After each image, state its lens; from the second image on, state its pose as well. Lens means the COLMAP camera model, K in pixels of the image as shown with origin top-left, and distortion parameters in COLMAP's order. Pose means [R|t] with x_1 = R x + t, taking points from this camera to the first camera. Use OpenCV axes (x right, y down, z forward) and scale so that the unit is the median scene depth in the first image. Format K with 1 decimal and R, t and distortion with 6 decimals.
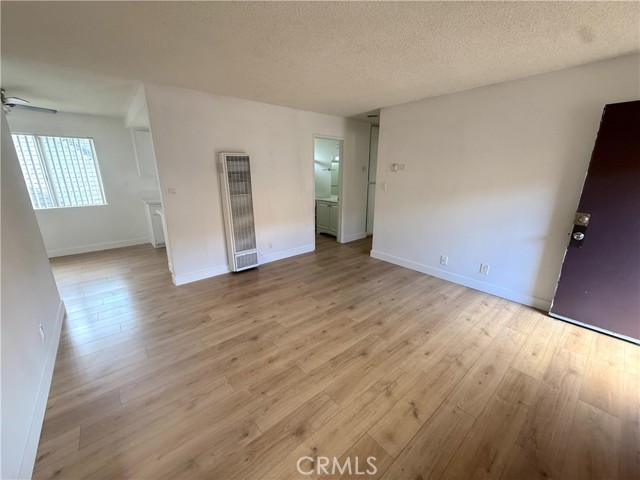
lens RADIAL K [[255.0, 0, 319.0], [0, 255.0, 239.7], [0, 0, 1]] dist [0.000802, -0.000107]
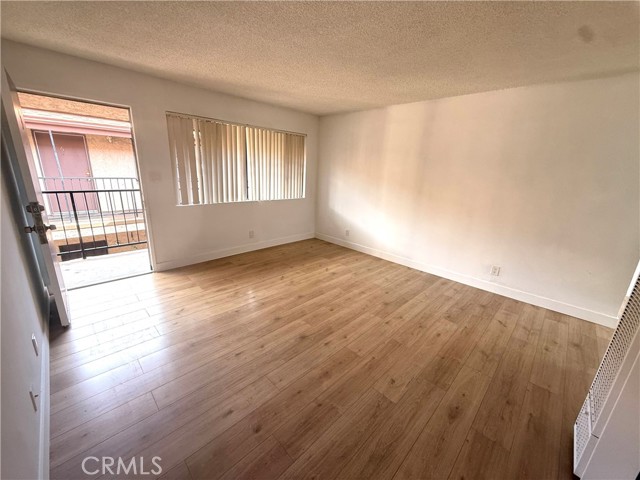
lens RADIAL K [[255.0, 0, 319.0], [0, 255.0, 239.7], [0, 0, 1]] dist [0.000802, -0.000107]
pose [[-0.995322, -0.021616, -0.094160, 0.161119], [-0.067019, 0.856484, 0.511804, -0.404685], [0.069583, 0.515721, -0.853926, 1.537833]]
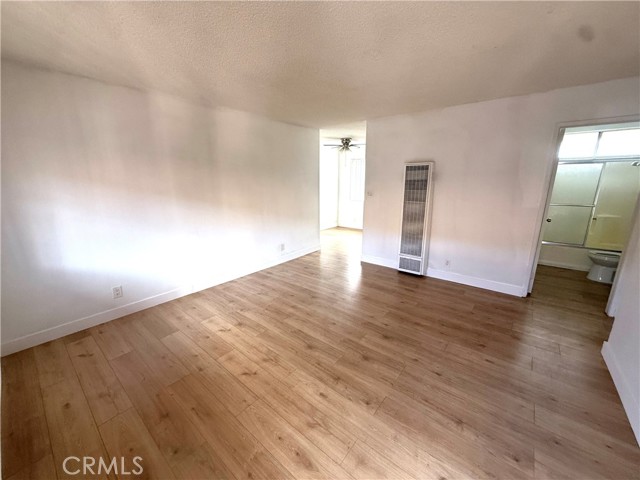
lens RADIAL K [[255.0, 0, 319.0], [0, 255.0, 239.7], [0, 0, 1]] dist [0.000802, -0.000107]
pose [[0.179640, 0.226779, -0.957236, 0.845357], [-0.256484, 0.950207, 0.176981, -0.141405], [0.949708, 0.213723, 0.228860, 0.522673]]
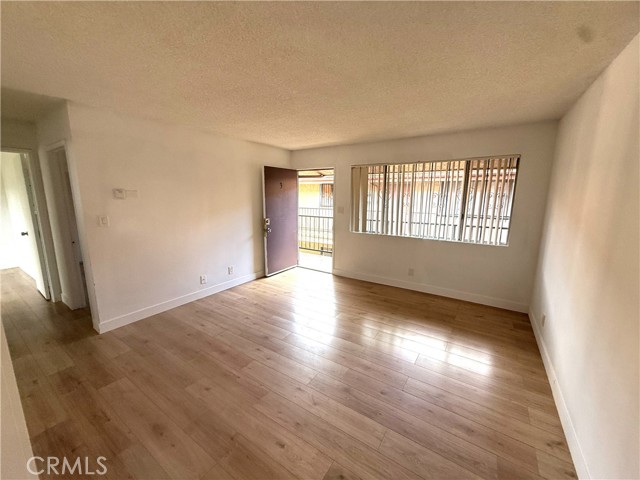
lens RADIAL K [[255.0, 0, 319.0], [0, 255.0, 239.7], [0, 0, 1]] dist [0.000802, -0.000107]
pose [[-0.274202, -0.168120, 0.946863, -0.789985], [0.247240, 0.939180, 0.238355, -0.265754], [-0.929347, 0.299460, -0.215959, 0.920294]]
